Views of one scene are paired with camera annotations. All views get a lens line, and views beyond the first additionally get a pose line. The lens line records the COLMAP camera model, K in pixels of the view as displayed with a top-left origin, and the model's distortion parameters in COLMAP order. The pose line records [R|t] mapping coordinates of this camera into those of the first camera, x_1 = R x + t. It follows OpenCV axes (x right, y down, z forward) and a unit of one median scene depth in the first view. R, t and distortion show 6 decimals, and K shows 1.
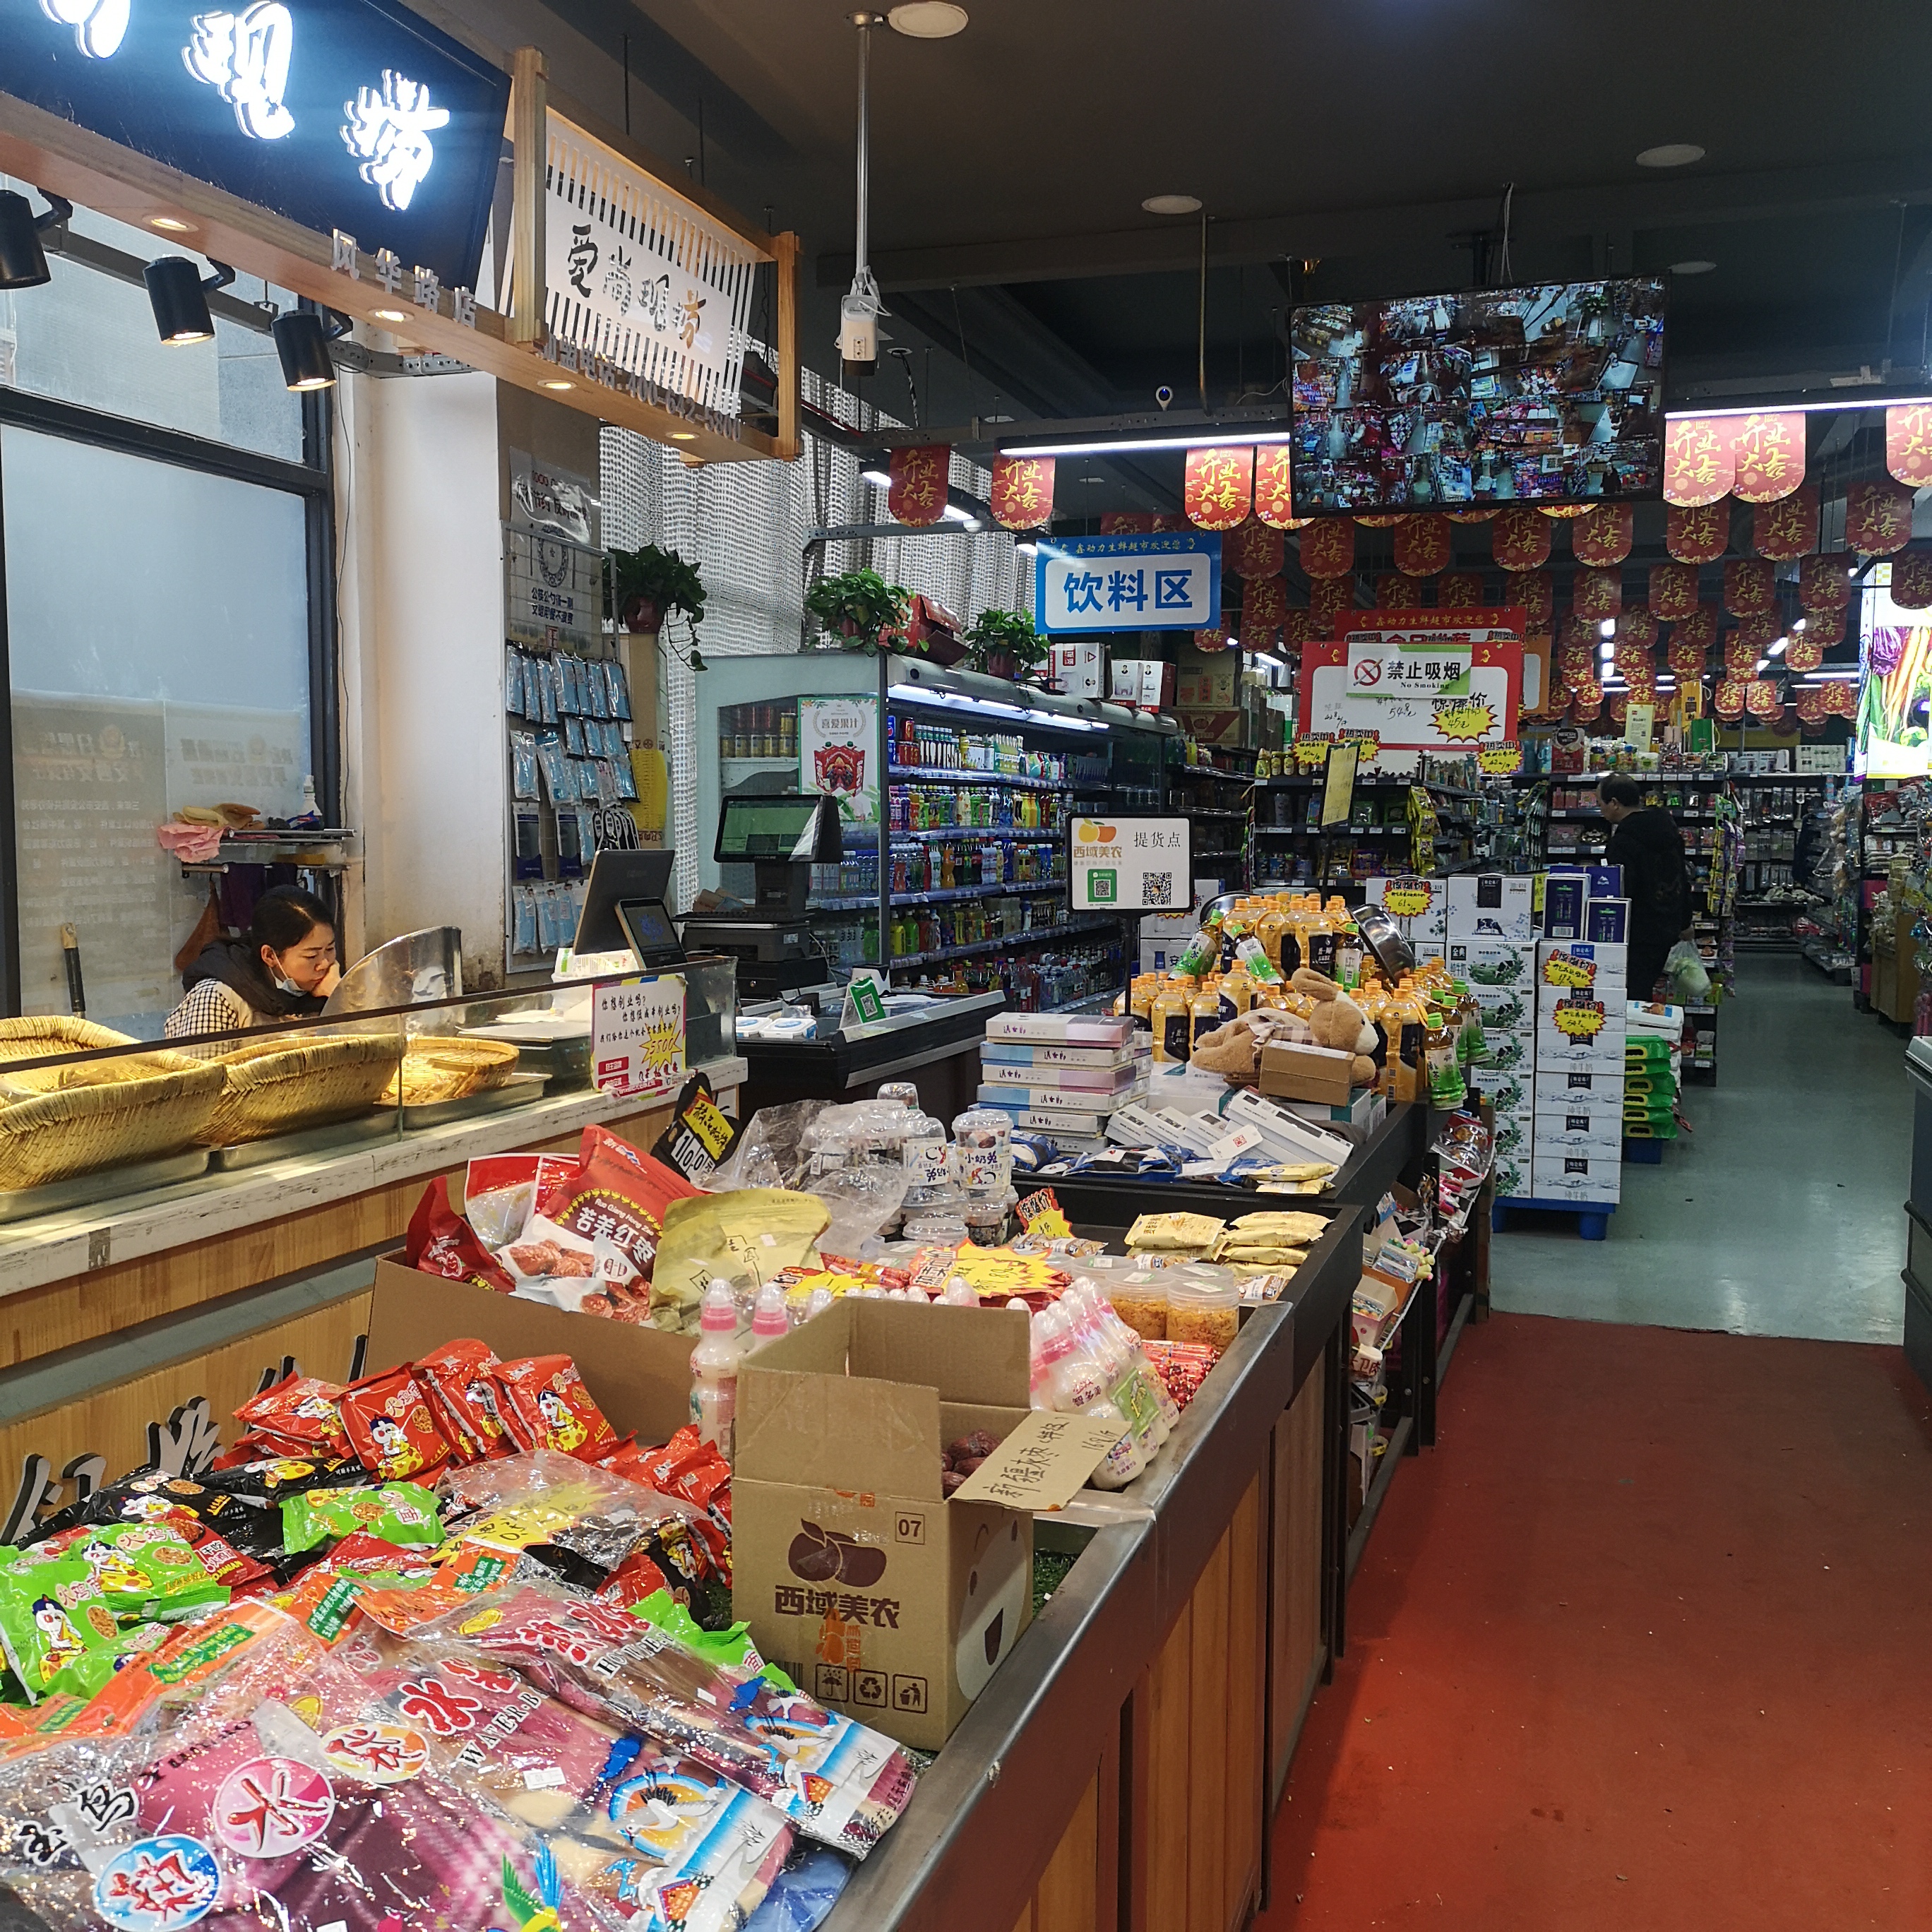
lens RADIAL K [[2091.1, 0, 966.0], [0, 2091.1, 966.0], [0, 0, 1]] dist [0.122973, -0.002736]
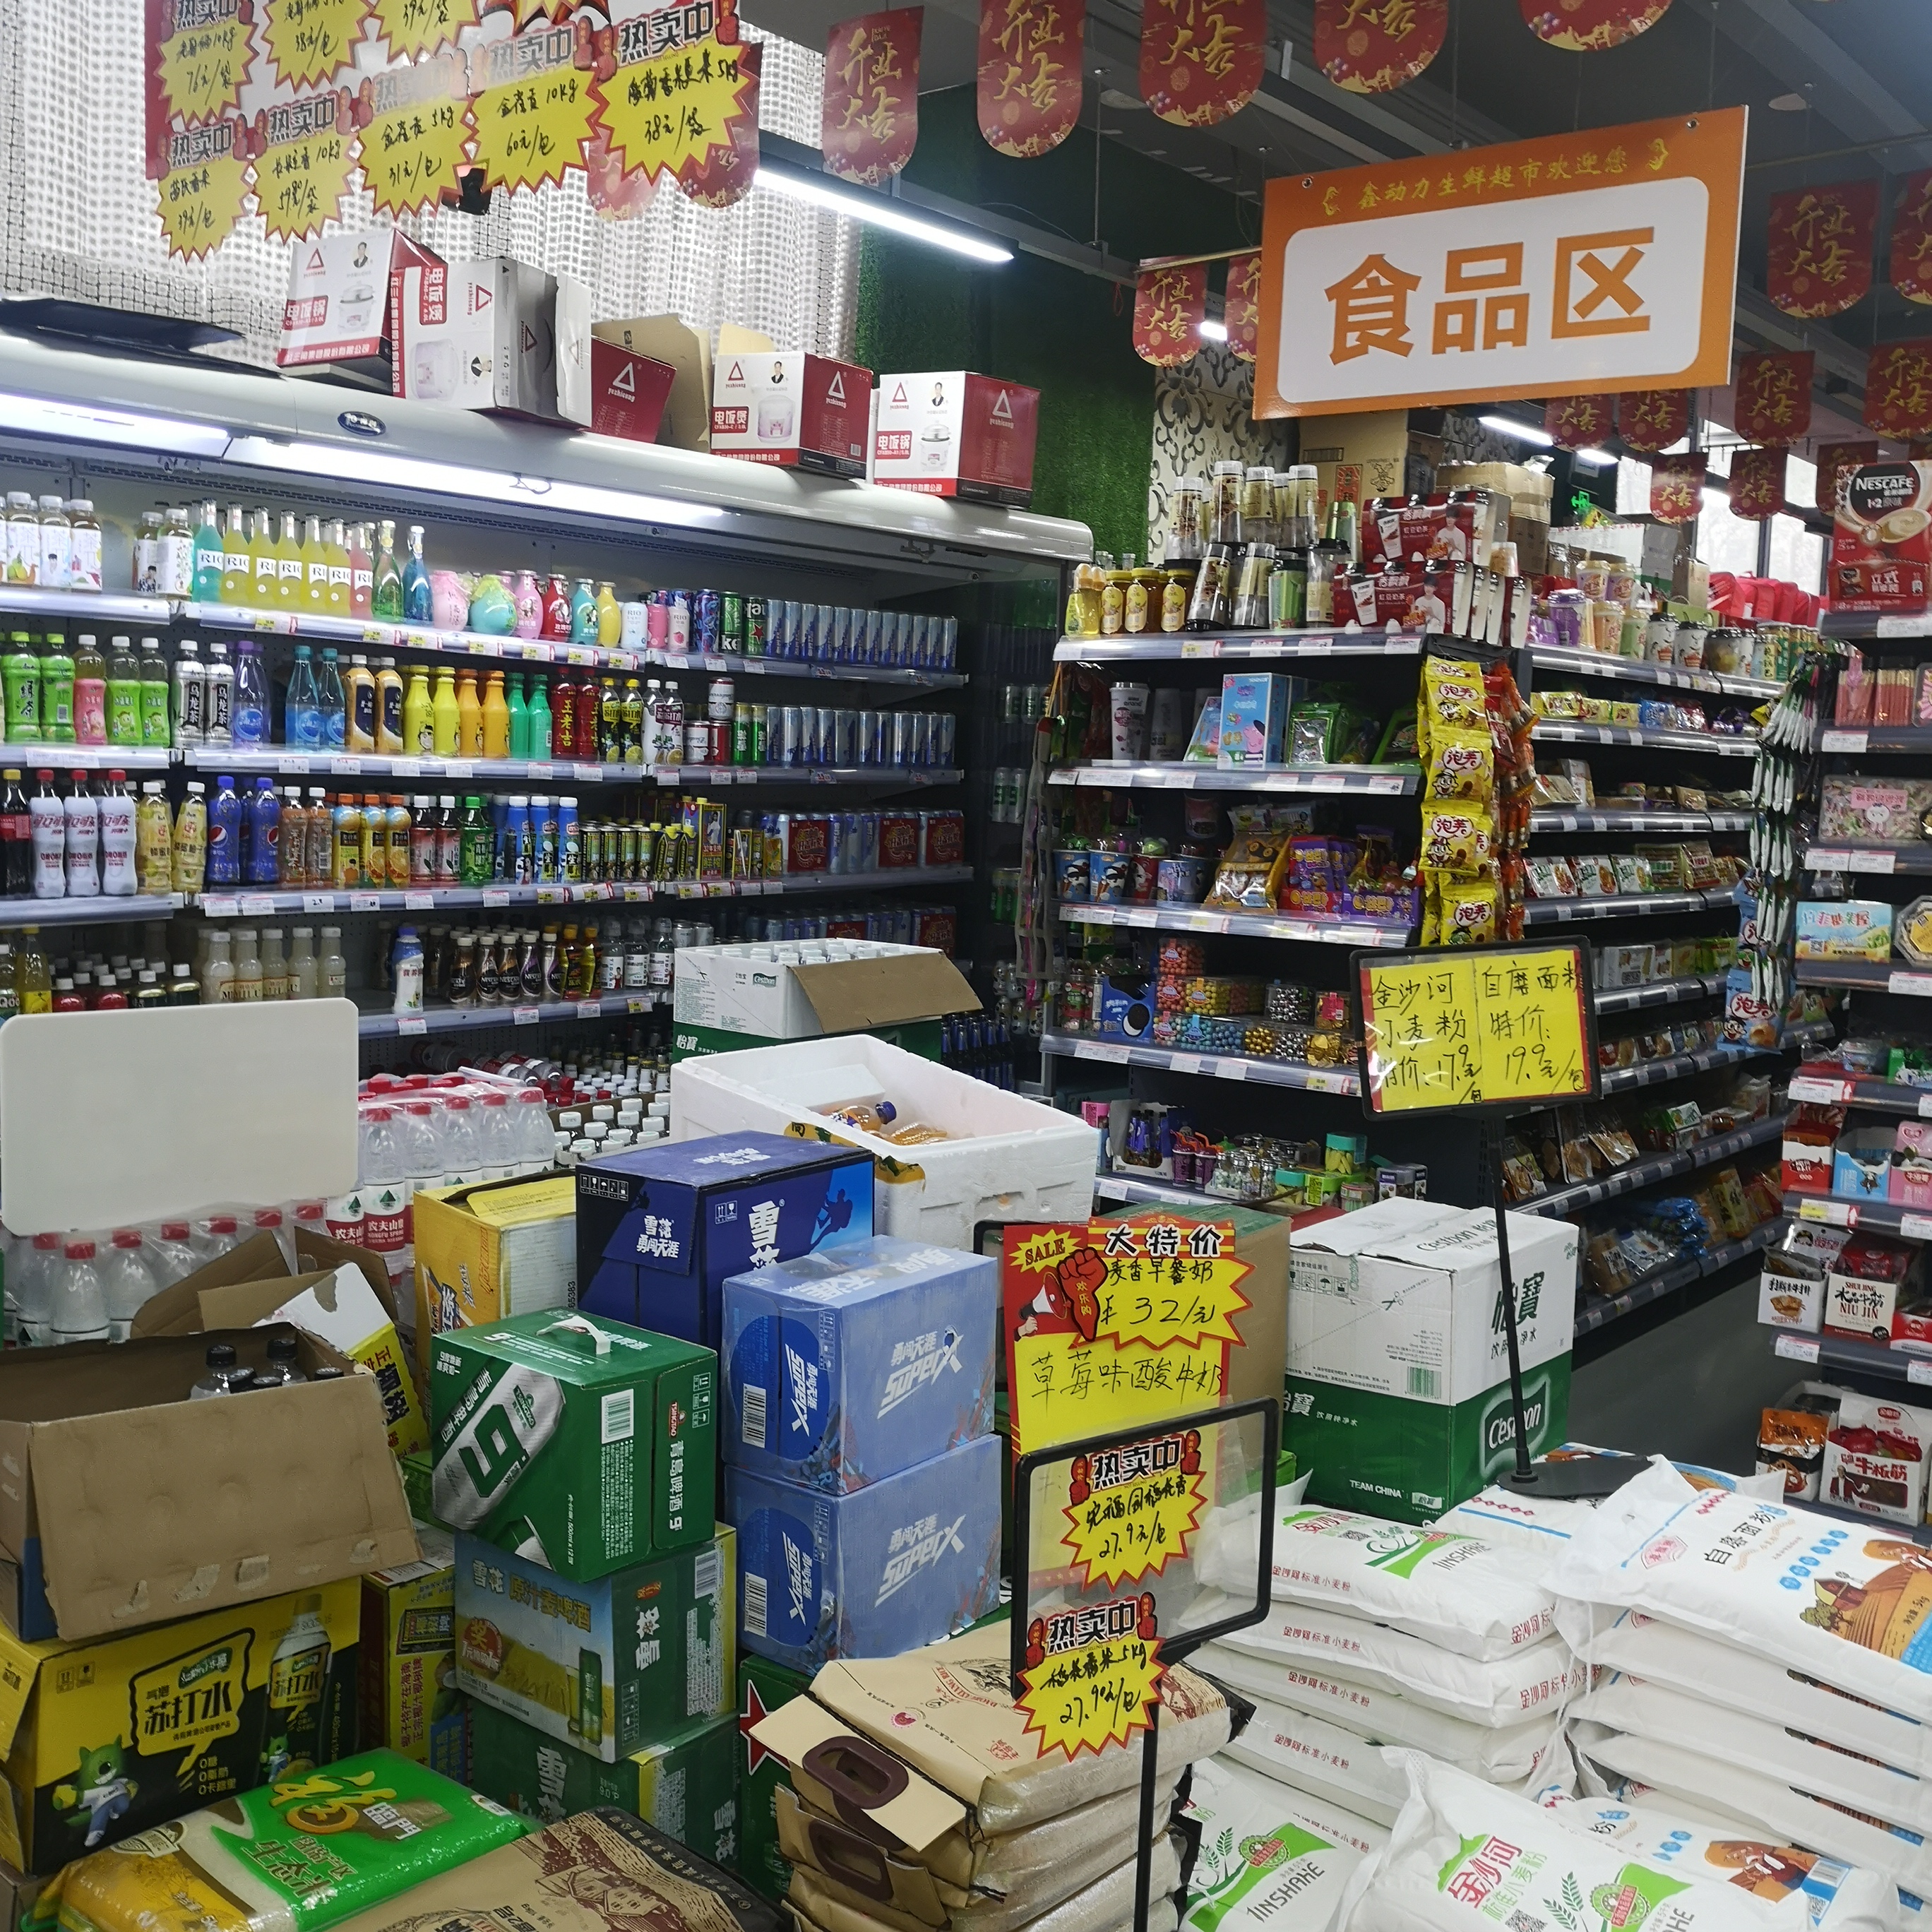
lens RADIAL K [[2091.1, 0, 966.0], [0, 2091.1, 966.0], [0, 0, 1]] dist [0.122973, -0.002736]
pose [[0.772165, 0.087340, -0.629391, 0.382081], [-0.085918, 0.995763, 0.032772, -0.038601], [0.629586, 0.028771, 0.776398, 0.675939]]
